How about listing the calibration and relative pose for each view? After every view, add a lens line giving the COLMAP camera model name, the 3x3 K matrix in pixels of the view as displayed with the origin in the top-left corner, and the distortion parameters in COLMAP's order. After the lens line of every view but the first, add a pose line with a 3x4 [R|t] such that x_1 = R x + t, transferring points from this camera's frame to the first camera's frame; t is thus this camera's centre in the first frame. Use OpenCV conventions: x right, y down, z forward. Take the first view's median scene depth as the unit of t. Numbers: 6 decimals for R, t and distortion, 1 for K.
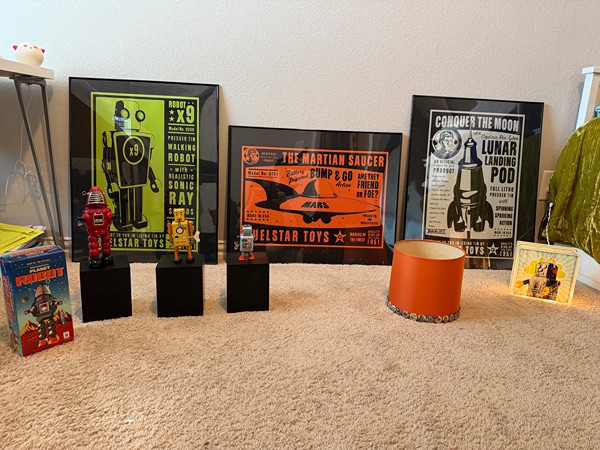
lens RADIAL K [[423.5, 0, 300.0], [0, 423.5, 225.0], [0, 0, 1]] dist [0.089799, -0.126487]
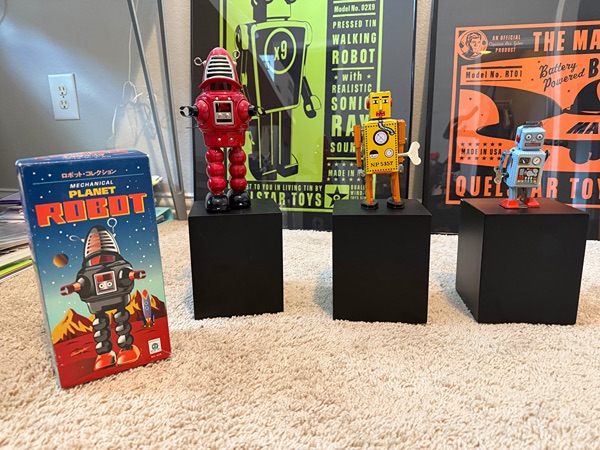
lens RADIAL K [[423.5, 0, 300.0], [0, 423.5, 225.0], [0, 0, 1]] dist [0.089799, -0.126487]
pose [[0.958367, 0.012029, -0.285286, -0.173387], [-0.011349, 0.999927, 0.004039, 0.080203], [0.285314, -0.000634, 0.958434, 0.394761]]
